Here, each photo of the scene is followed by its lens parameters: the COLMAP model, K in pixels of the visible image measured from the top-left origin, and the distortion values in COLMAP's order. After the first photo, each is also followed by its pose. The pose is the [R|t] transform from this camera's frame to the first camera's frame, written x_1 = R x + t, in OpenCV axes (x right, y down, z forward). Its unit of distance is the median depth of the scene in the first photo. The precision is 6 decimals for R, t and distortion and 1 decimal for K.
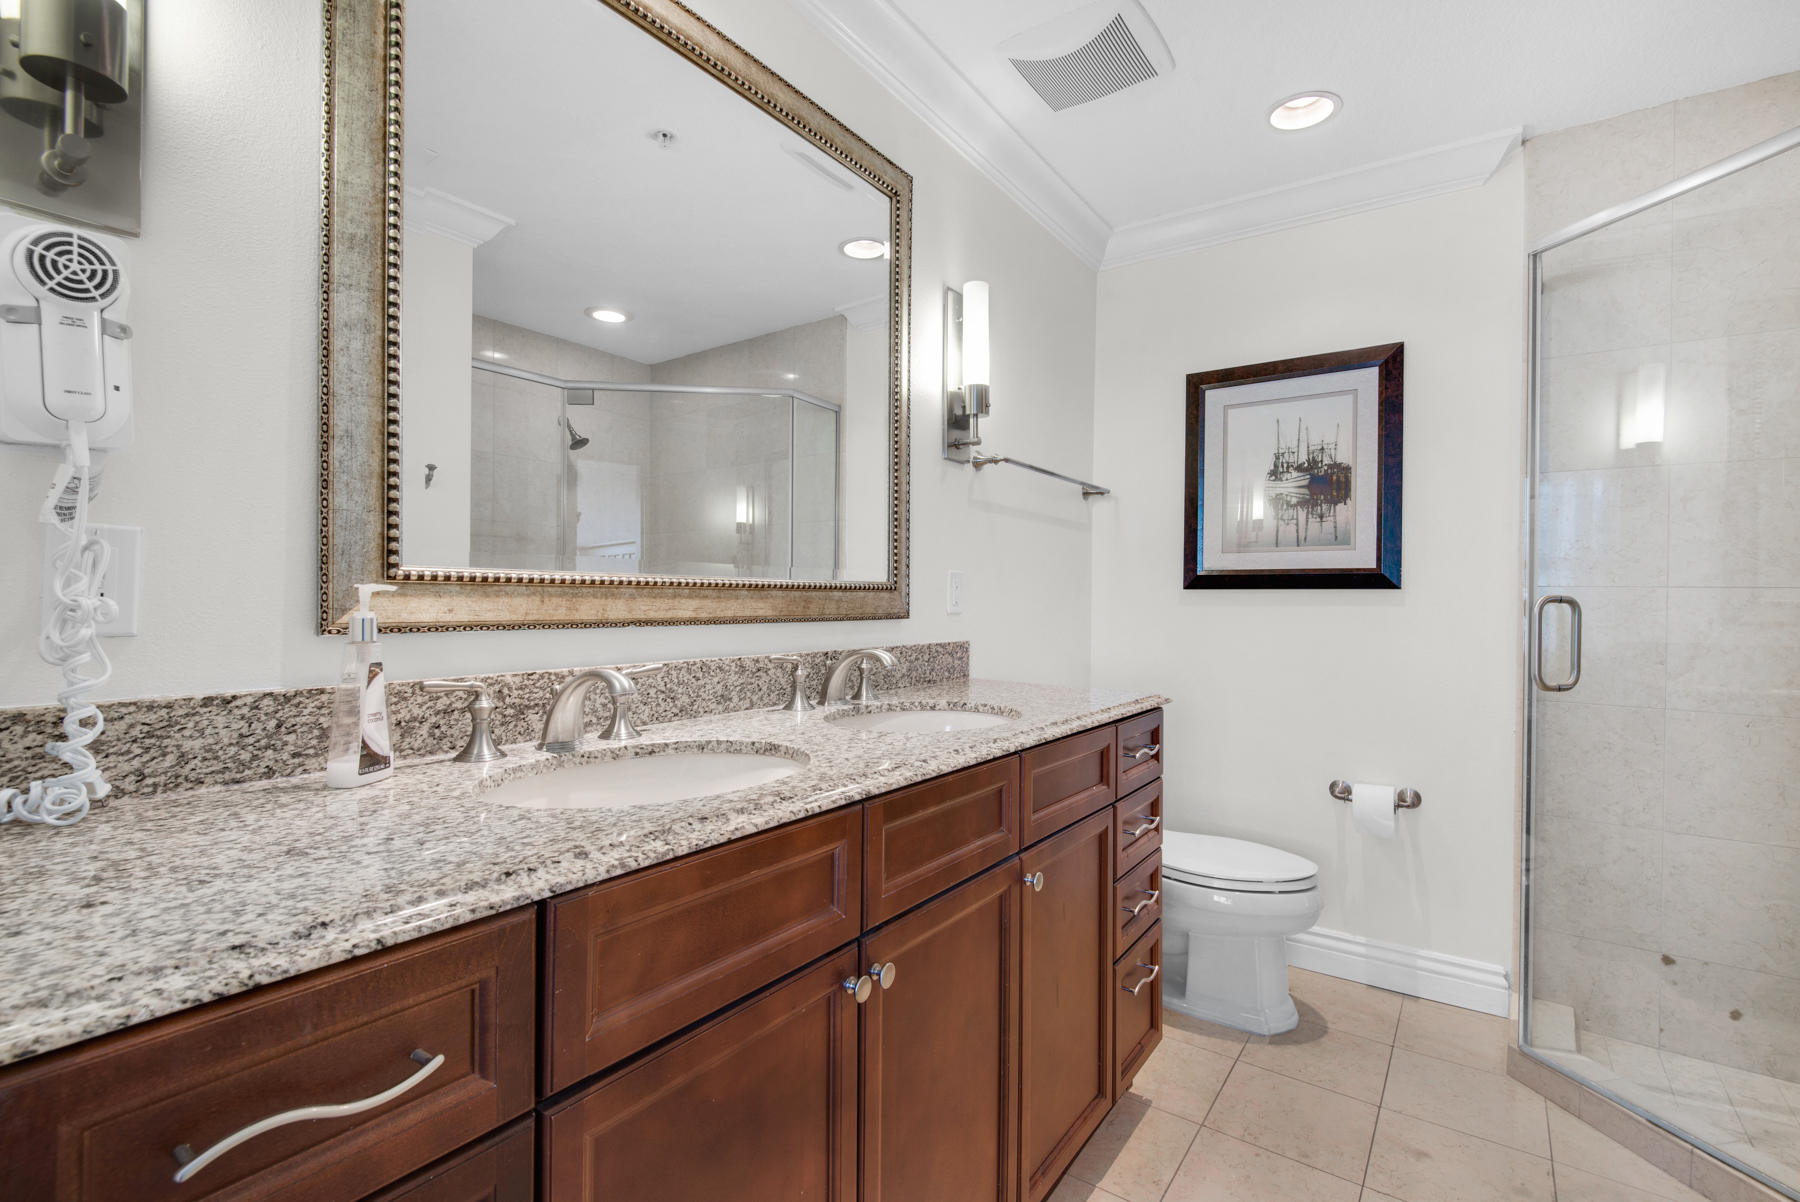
lens RADIAL K [[824.3, 0, 899.0], [0, 824.3, 593.2], [0, 0, 1]] dist [0.001609, -0.002374]
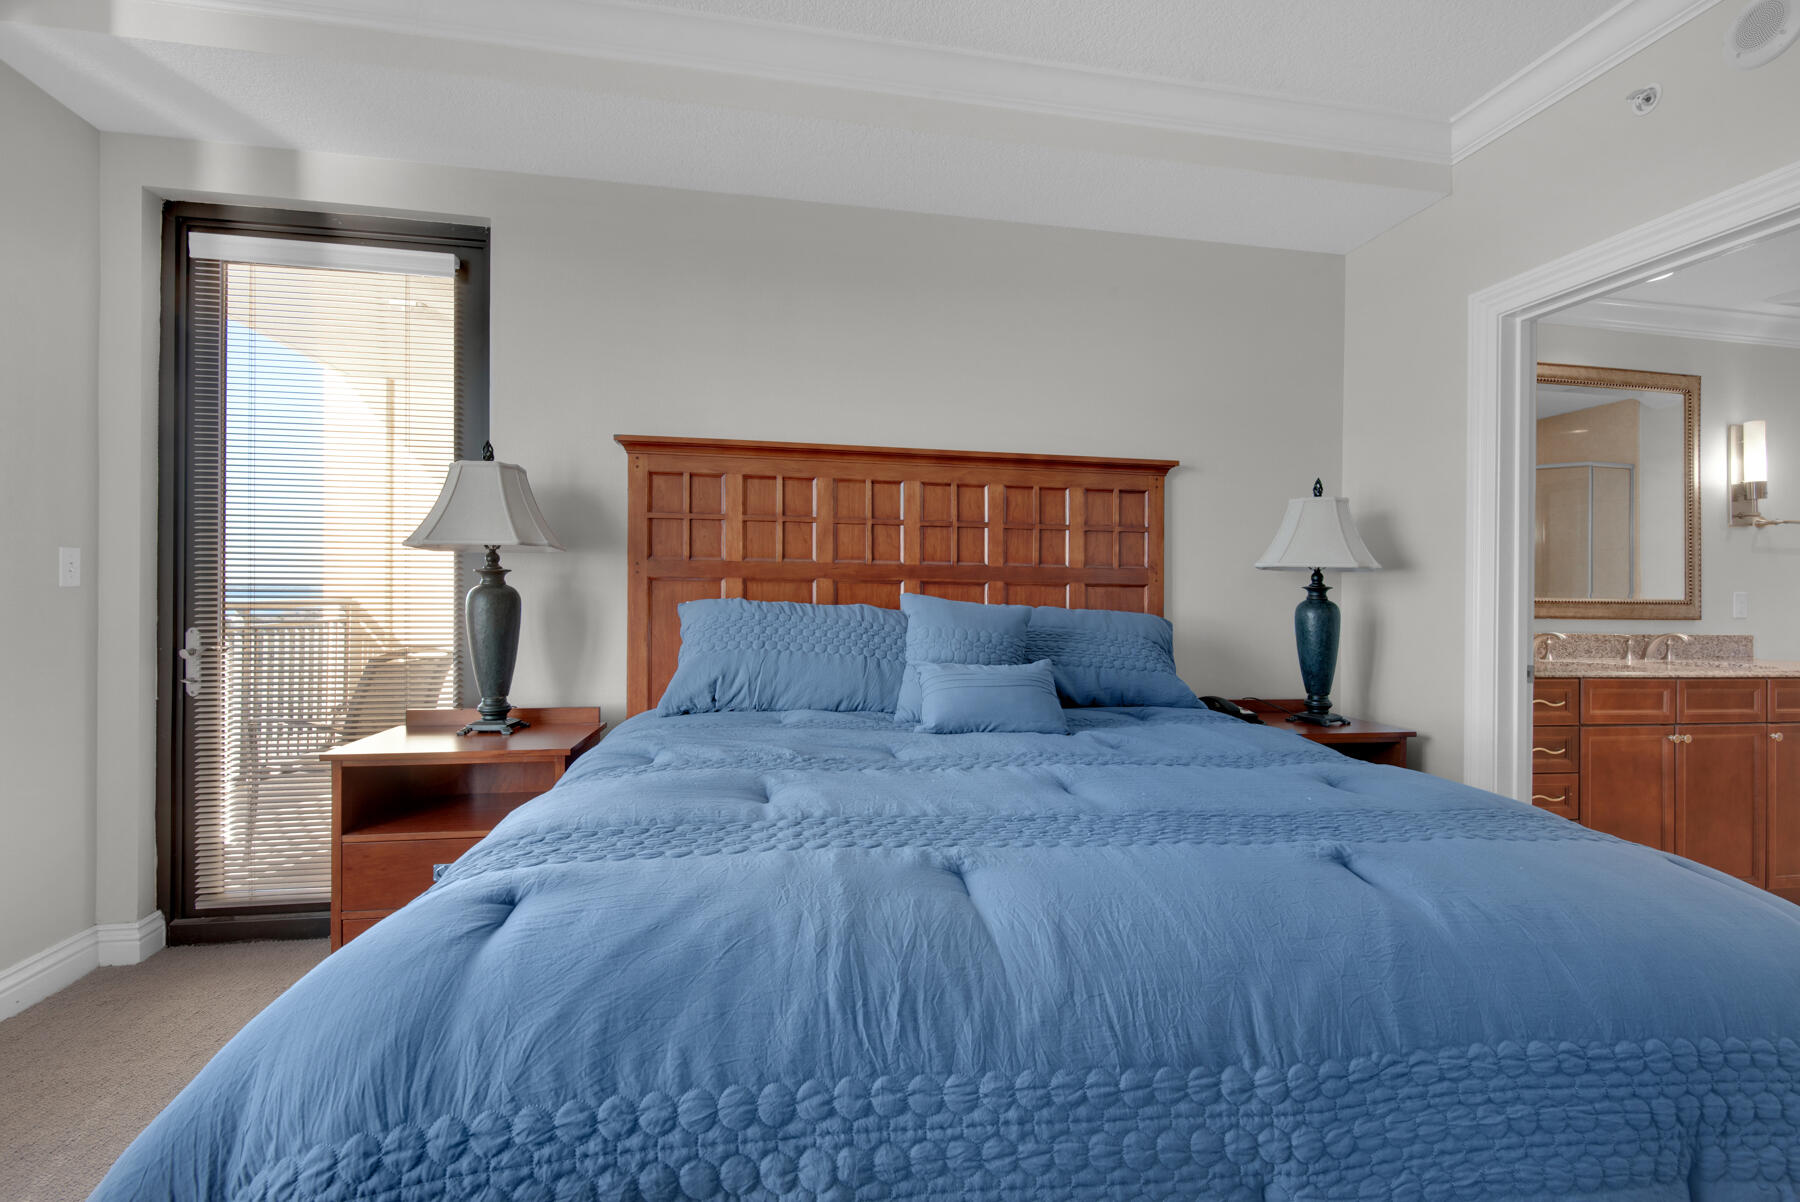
lens RADIAL K [[824.3, 0, 905.0], [0, 824.3, 584.7], [0, 0, 1]] dist [0.001609, -0.002374]
pose [[0.720066, -0.006497, -0.693875, 0.008966], [-0.002850, 0.999920, -0.012320, -0.018755], [0.693900, 0.010849, 0.719990, -1.468109]]
